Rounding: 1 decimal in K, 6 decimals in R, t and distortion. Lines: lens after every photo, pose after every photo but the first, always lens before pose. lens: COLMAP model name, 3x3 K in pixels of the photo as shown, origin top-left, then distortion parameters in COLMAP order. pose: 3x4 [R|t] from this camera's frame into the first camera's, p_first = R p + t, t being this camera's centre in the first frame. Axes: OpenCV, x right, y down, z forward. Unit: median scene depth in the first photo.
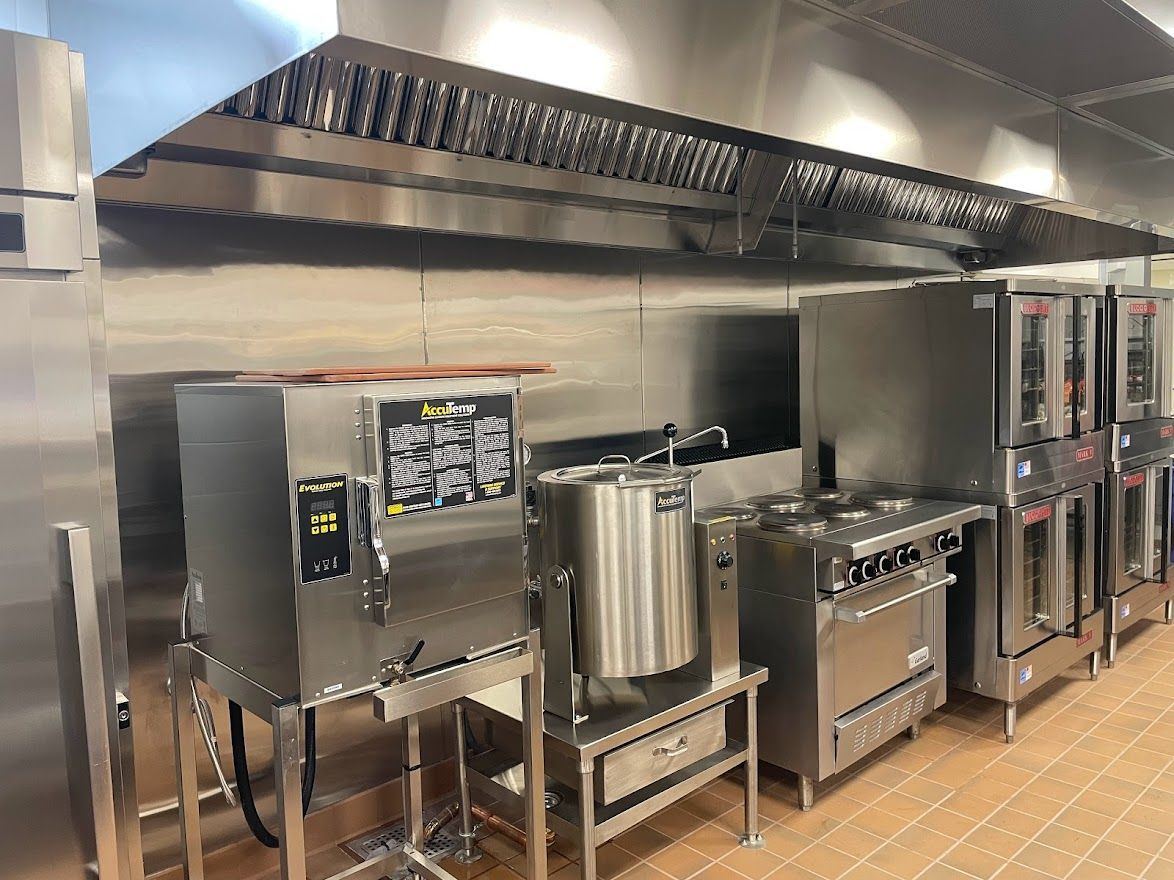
lens RADIAL K [[896.6, 0, 607.8], [0, 896.6, 412.8], [0, 0, 1]] dist [0.069903, -0.057127]
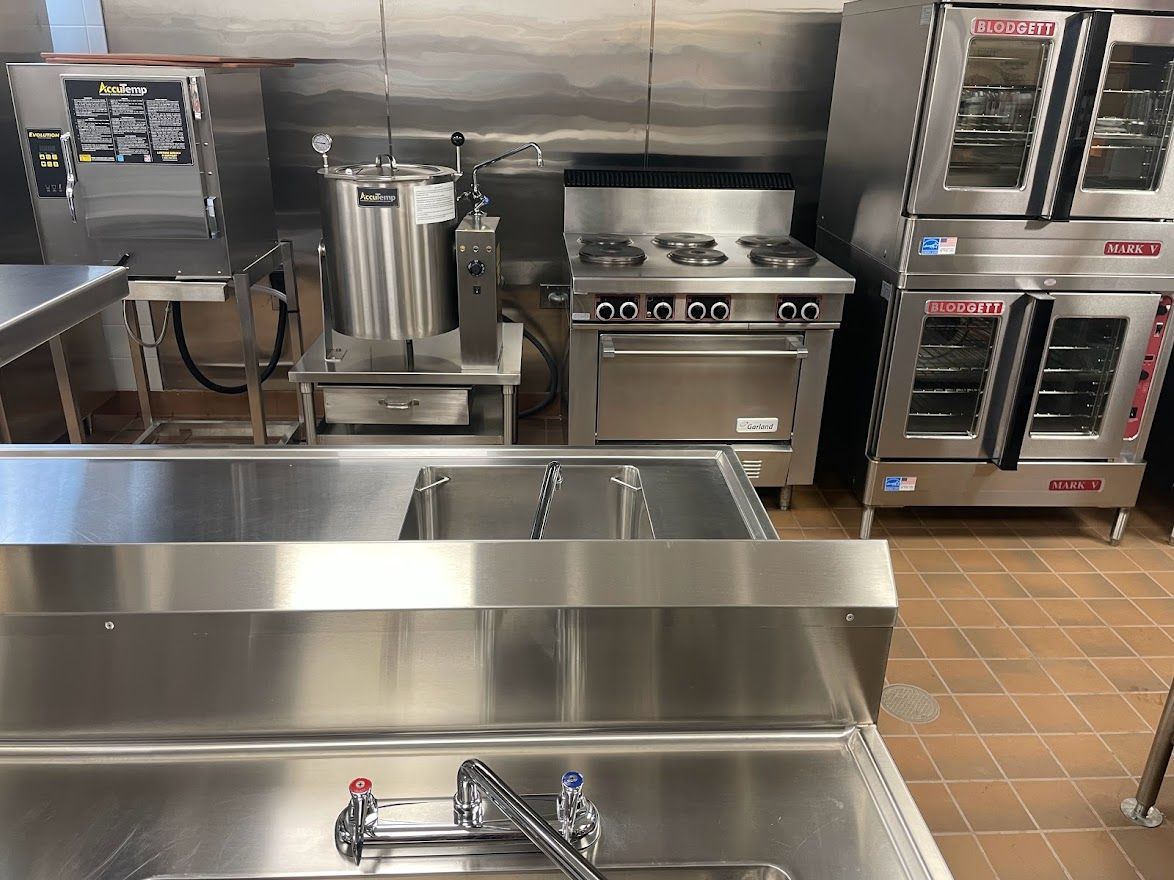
lens RADIAL K [[922.1, 0, 589.7], [0, 922.1, 463.2], [0, 0, 1]] dist [0.067572, -0.097795]
pose [[0.763186, 0.300967, -0.571809, 1.364135], [-0.091029, 0.926160, 0.365981, -0.061642], [0.639735, -0.227261, 0.734229, 0.280699]]
